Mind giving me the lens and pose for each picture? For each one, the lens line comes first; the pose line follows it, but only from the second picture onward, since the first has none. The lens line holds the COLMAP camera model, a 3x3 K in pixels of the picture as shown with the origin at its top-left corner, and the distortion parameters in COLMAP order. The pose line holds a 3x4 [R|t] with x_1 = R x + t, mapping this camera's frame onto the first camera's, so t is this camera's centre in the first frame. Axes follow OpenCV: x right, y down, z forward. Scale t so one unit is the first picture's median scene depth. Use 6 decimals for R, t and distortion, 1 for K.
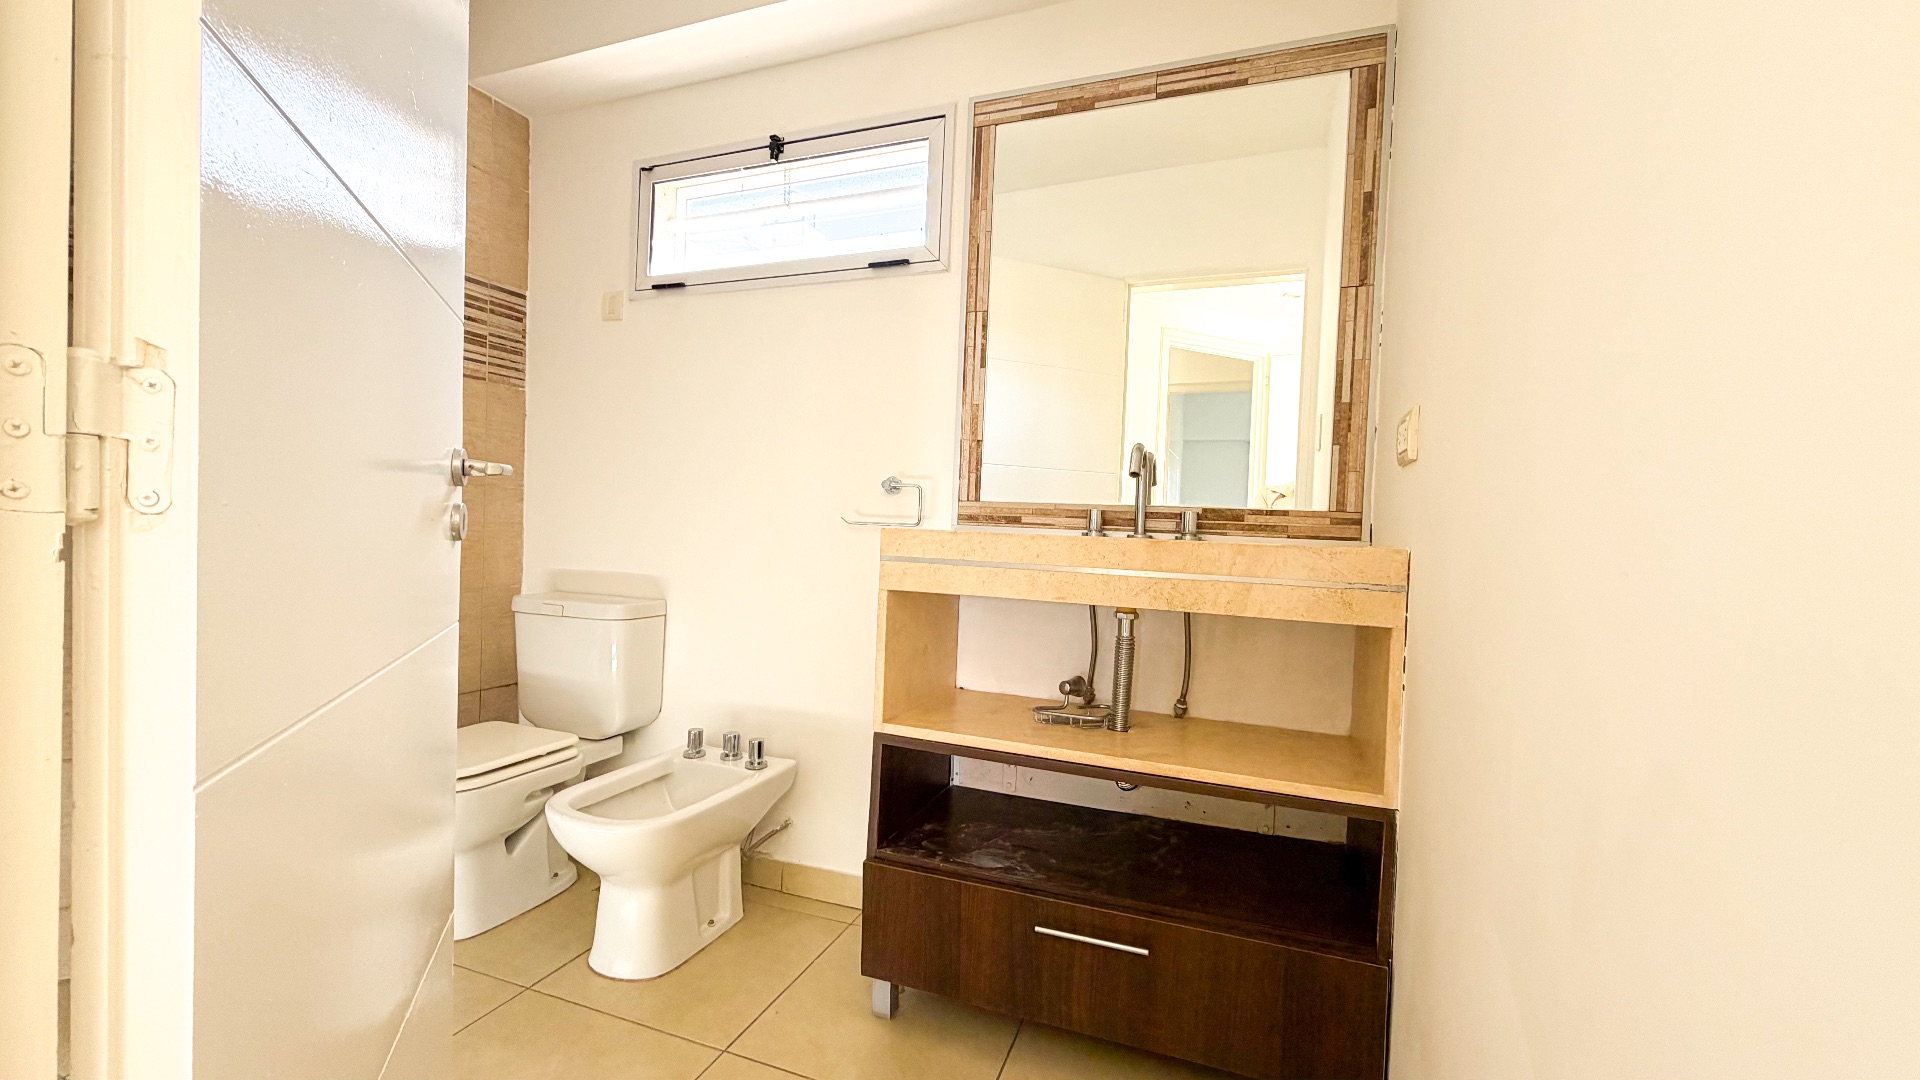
lens RADIAL K [[764.5, 0, 955.3], [0, 764.5, 542.2], [0, 0, 1]] dist [0.000589, -0.000170]
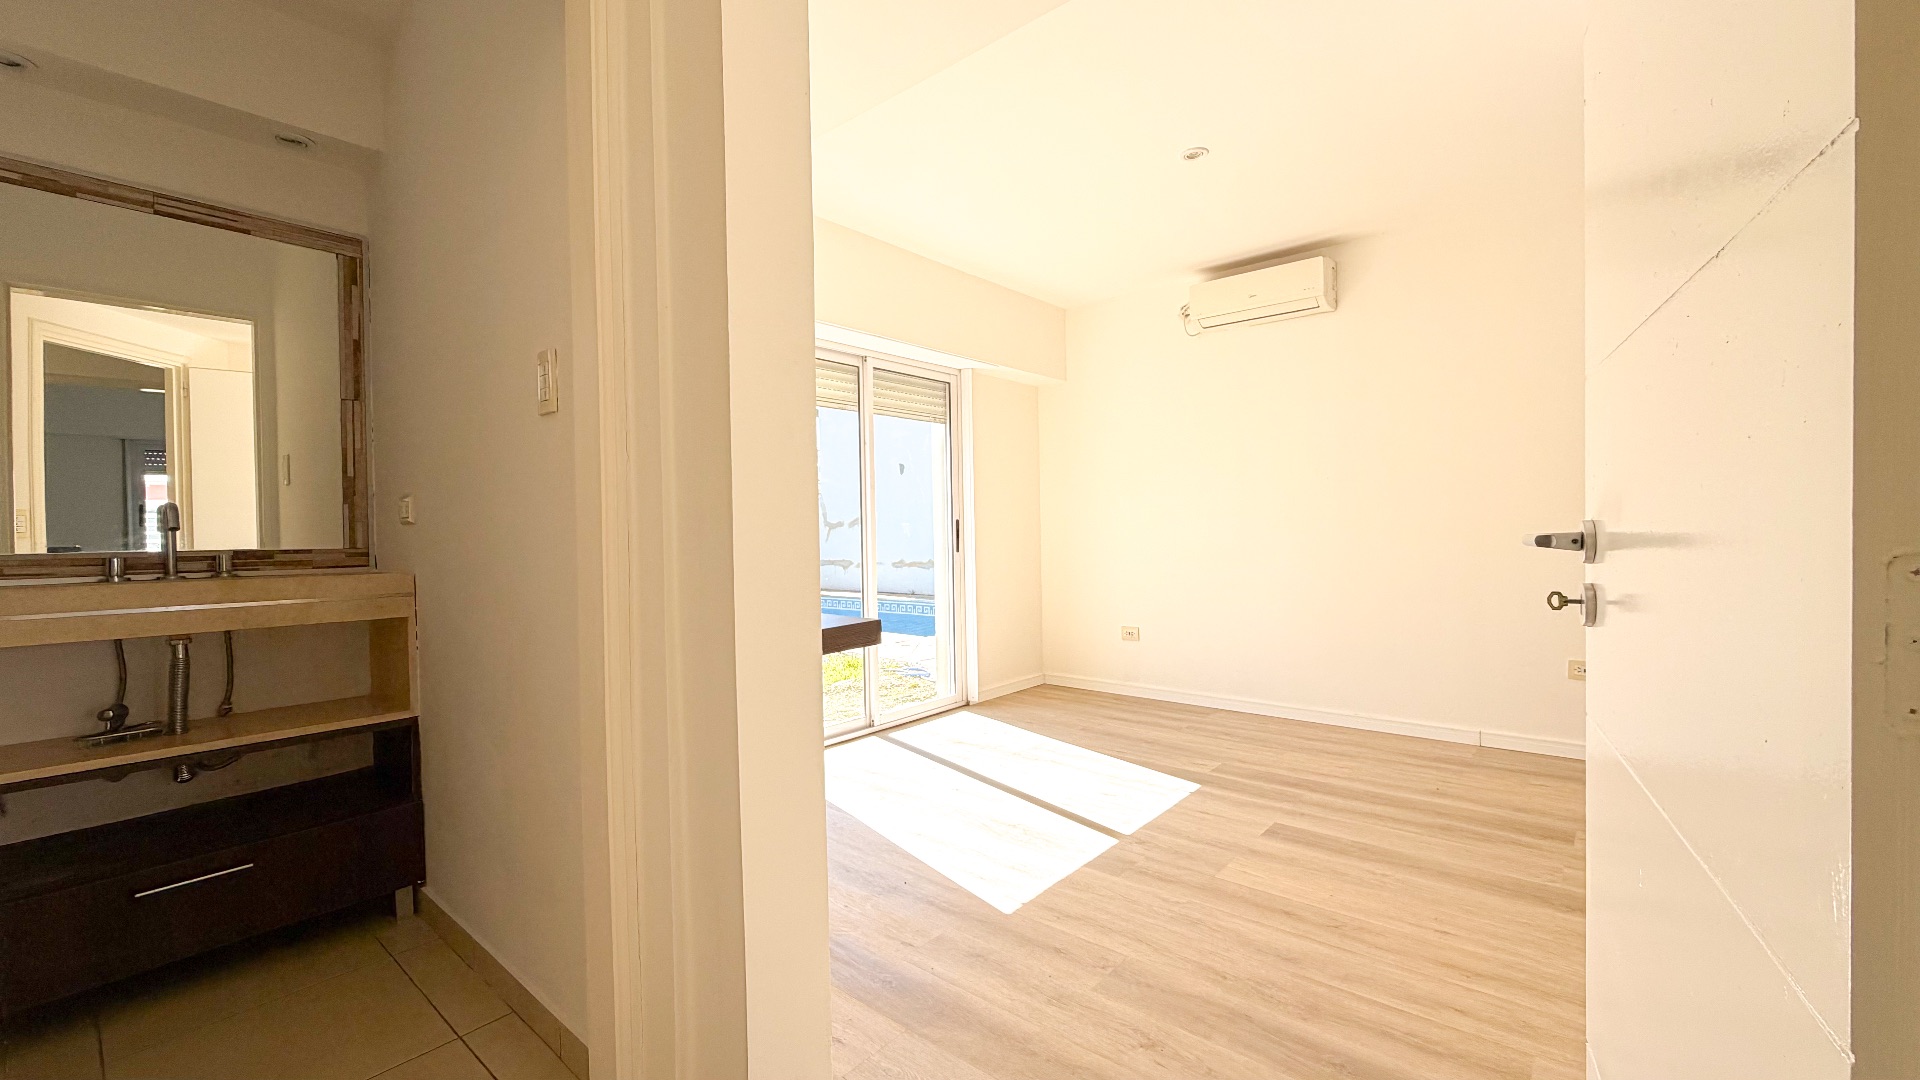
lens RADIAL K [[764.5, 0, 955.3], [0, 764.5, 542.2], [0, 0, 1]] dist [0.000589, -0.000170]
pose [[0.331640, -0.056331, 0.941723, -0.523568], [0.047097, 0.997960, 0.043109, -0.061227], [-0.942230, 0.030056, 0.333616, -0.625575]]
